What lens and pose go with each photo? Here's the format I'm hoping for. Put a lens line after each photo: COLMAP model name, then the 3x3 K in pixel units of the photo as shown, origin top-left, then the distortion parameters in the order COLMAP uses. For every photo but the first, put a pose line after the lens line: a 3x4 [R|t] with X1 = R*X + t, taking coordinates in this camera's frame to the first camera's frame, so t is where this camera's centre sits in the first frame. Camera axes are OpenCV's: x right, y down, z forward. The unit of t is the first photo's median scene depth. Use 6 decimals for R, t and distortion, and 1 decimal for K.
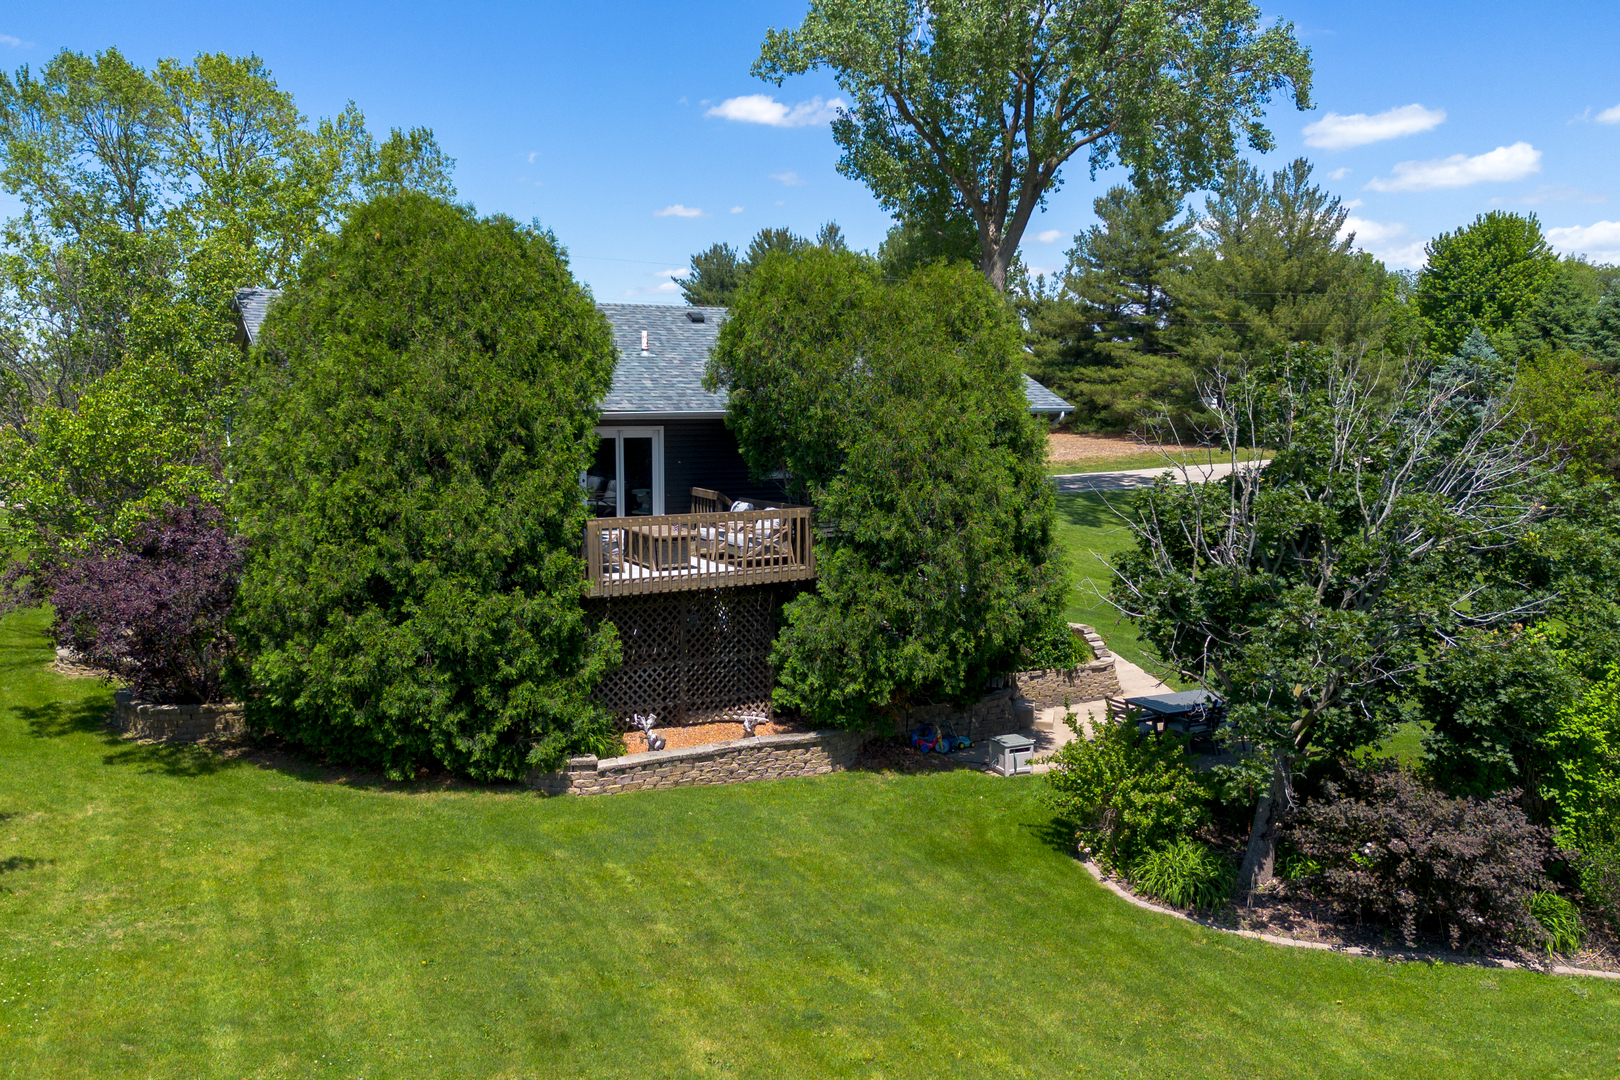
lens RADIAL K [[1443.5, 0, 745.5], [0, 1443.5, 531.3], [0, 0, 1]] dist [0.077338, -0.014713]
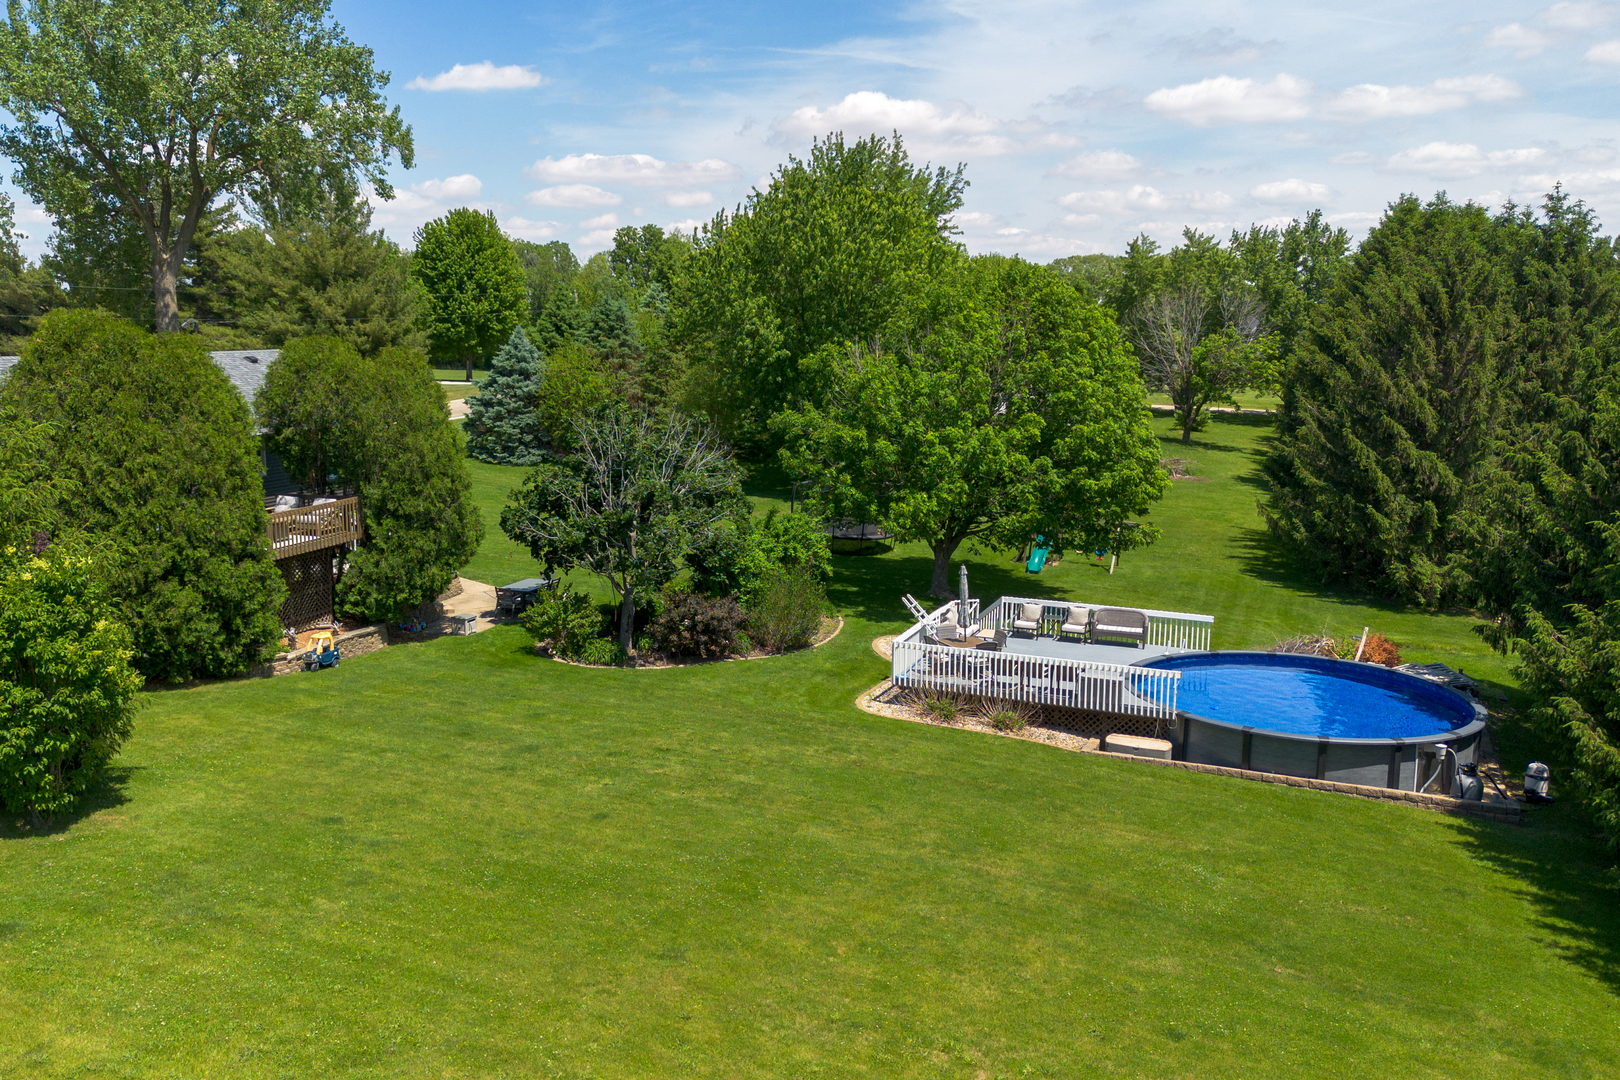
lens RADIAL K [[1443.5, 0, 745.5], [0, 1443.5, 531.3], [0, 0, 1]] dist [0.077338, -0.014713]
pose [[0.767045, -0.100214, 0.633718, -0.692917], [0.073183, 0.994946, 0.068759, -0.060821], [-0.637406, -0.006364, 0.770502, -0.620116]]
